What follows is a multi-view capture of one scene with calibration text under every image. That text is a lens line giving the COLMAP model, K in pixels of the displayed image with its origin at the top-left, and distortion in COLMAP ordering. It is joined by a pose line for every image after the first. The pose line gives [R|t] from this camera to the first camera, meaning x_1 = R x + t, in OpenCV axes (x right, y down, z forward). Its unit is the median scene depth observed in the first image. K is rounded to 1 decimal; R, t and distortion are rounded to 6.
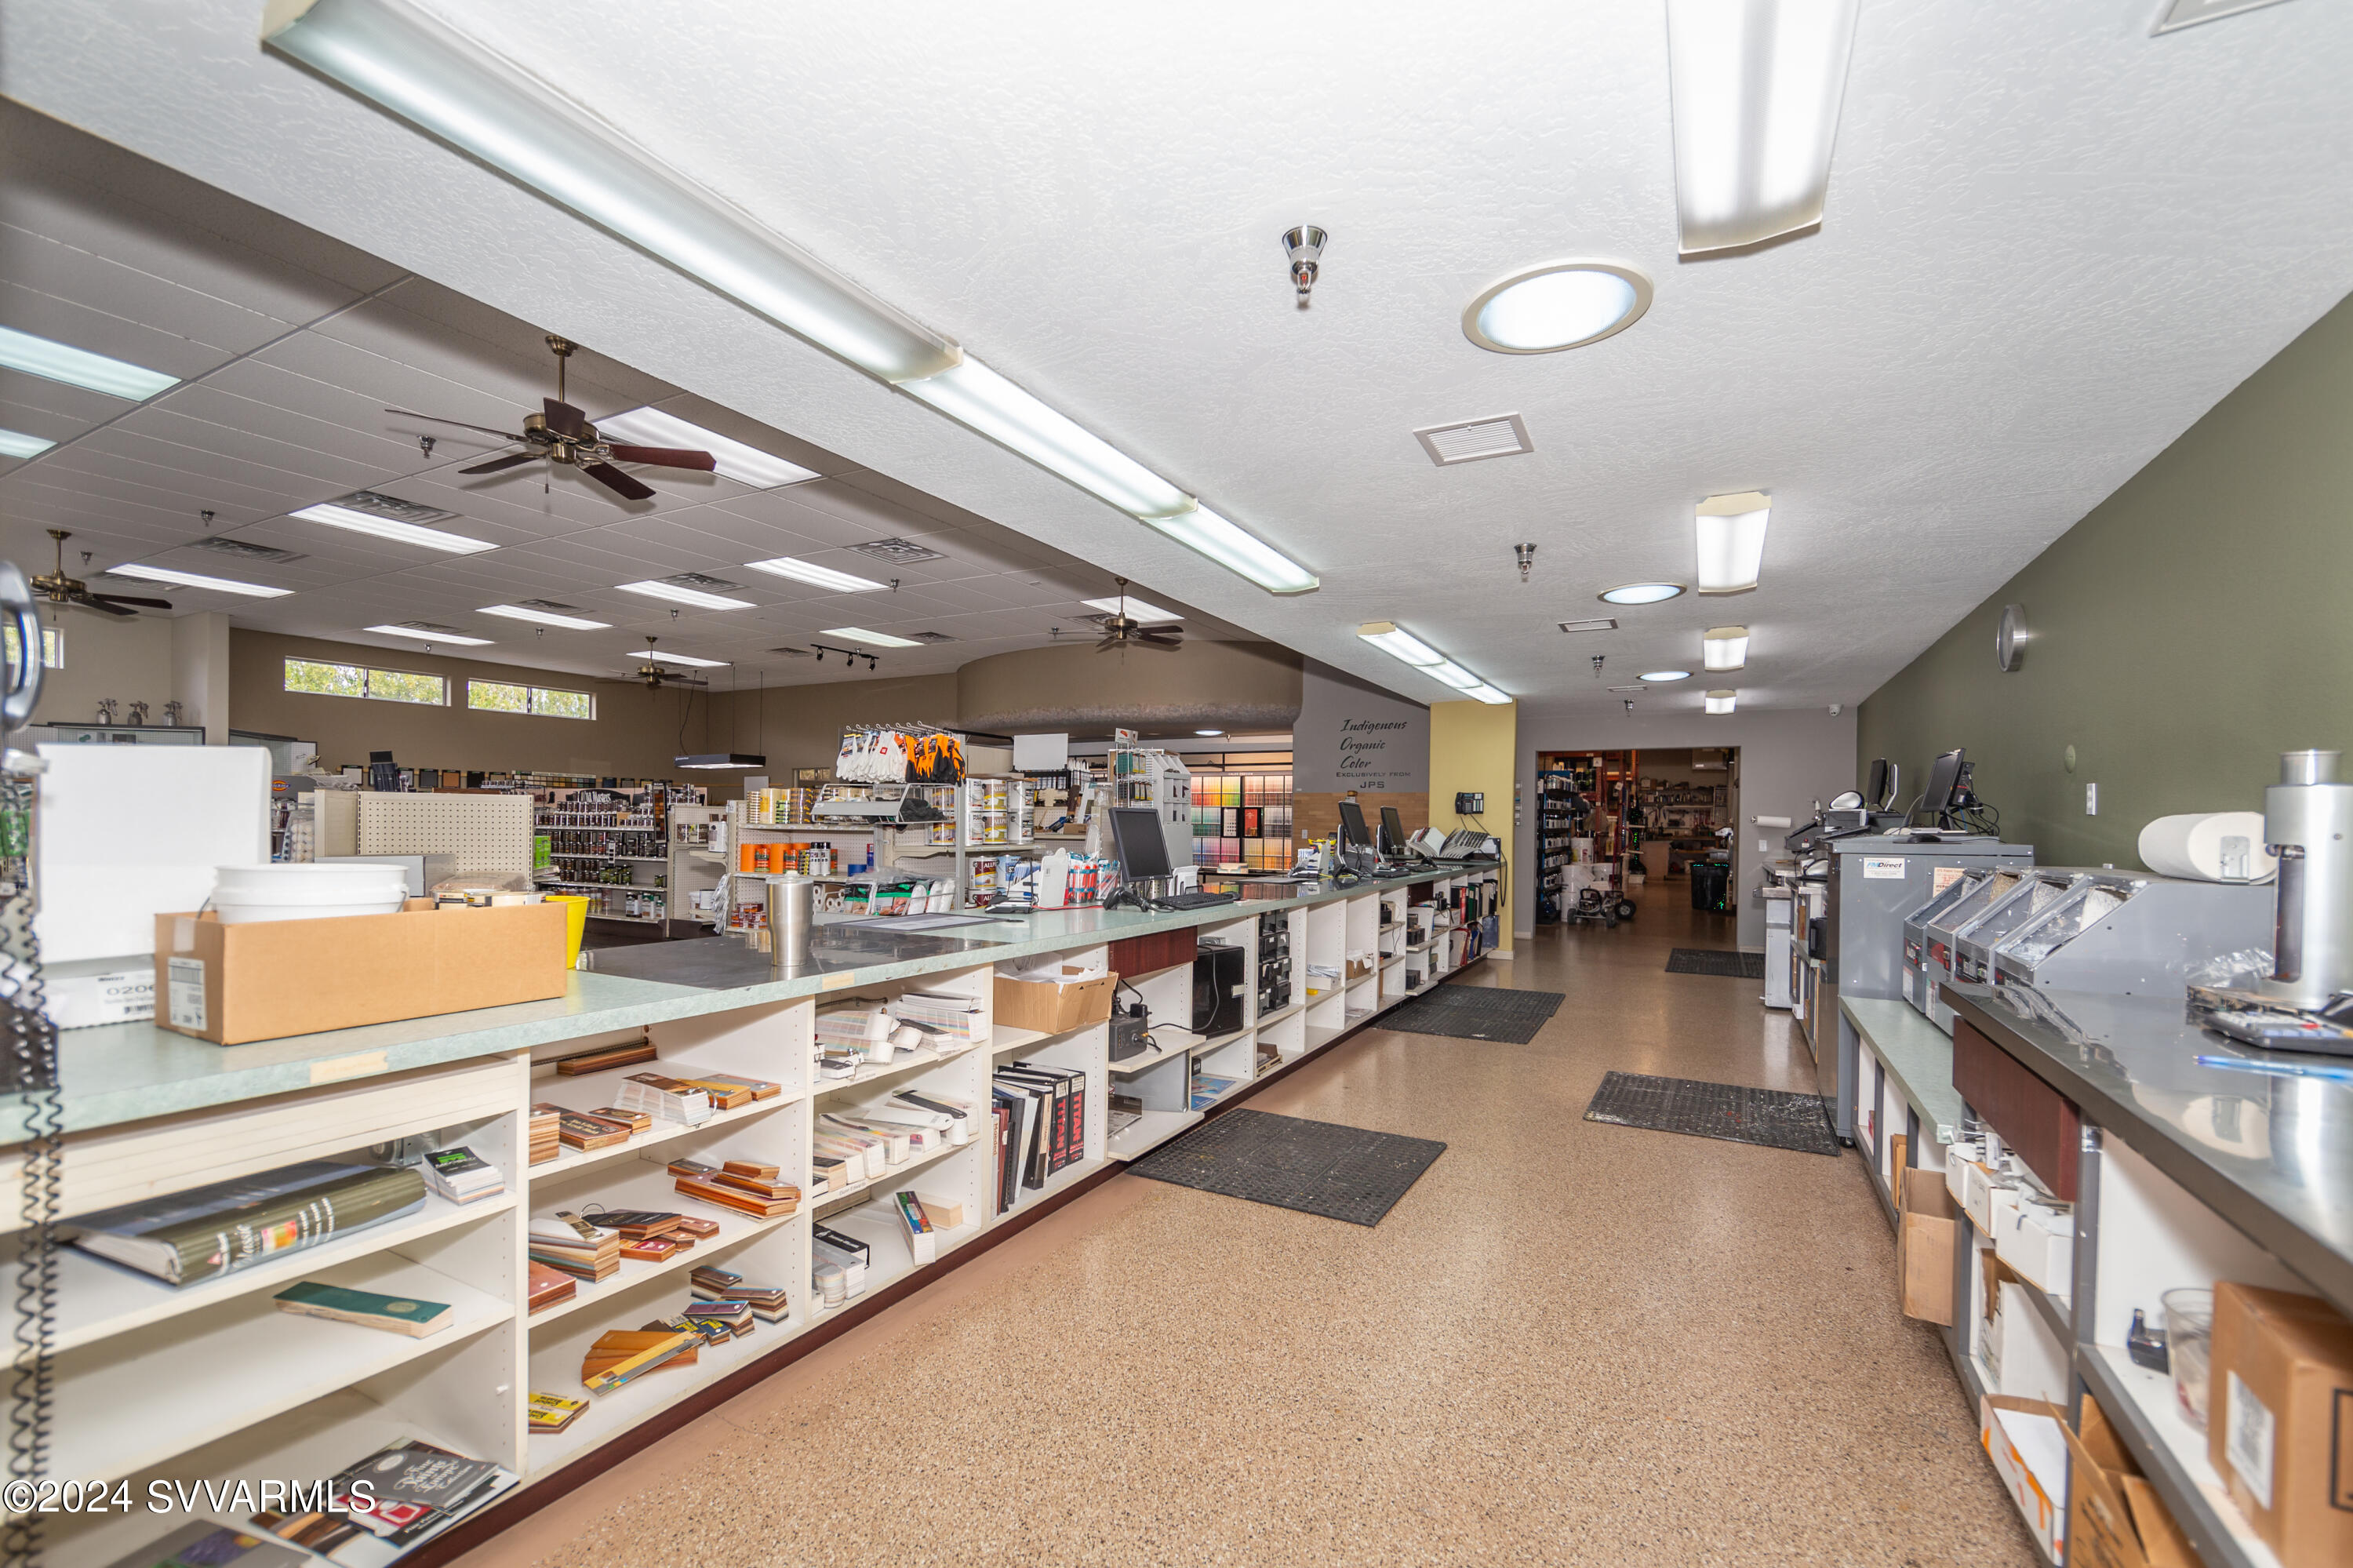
lens RADIAL K [[996.1, 0, 1172.2], [0, 996.1, 798.1], [0, 0, 1]] dist [-0.000307, -0.000034]
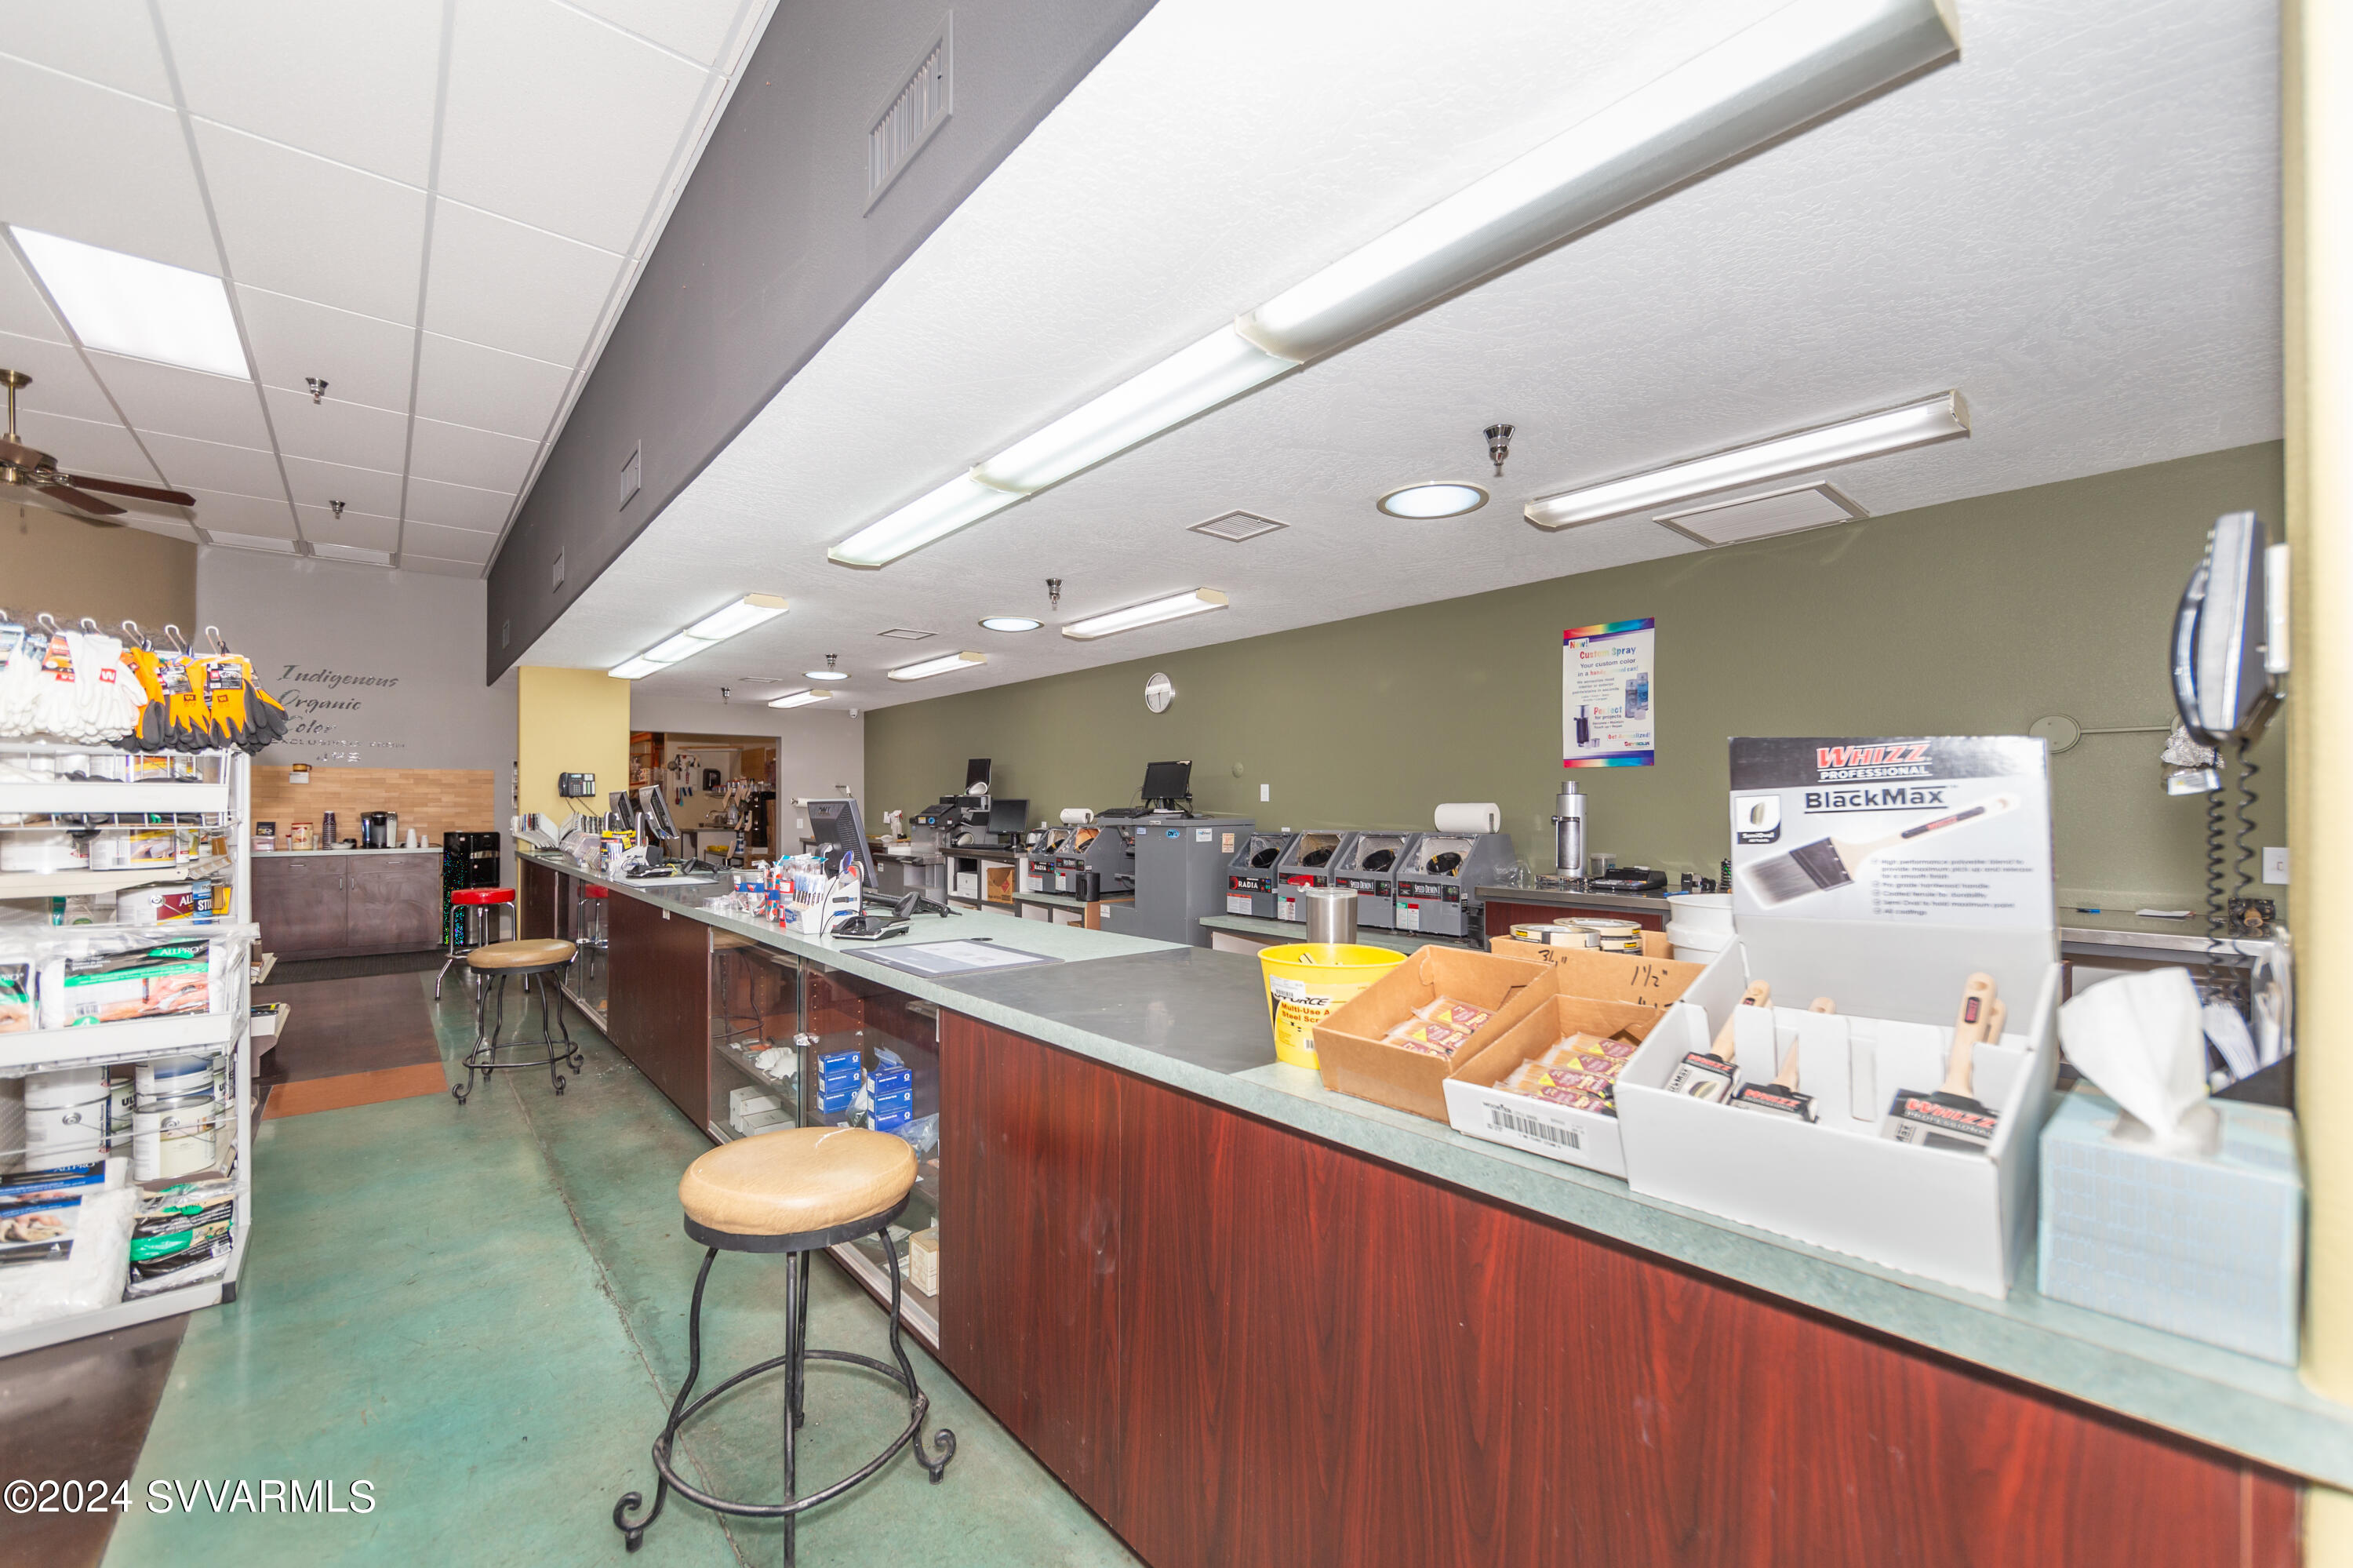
lens RADIAL K [[949.4, 0, 1176.5], [0, 949.4, 784.0], [0, 0, 1]] dist [-0.000514, 0.000109]
pose [[0.357964, 0.010815, 0.933673, -0.737296], [-0.018309, 0.999822, -0.004562, -0.004670], [-0.933556, -0.015462, 0.358098, 0.497013]]
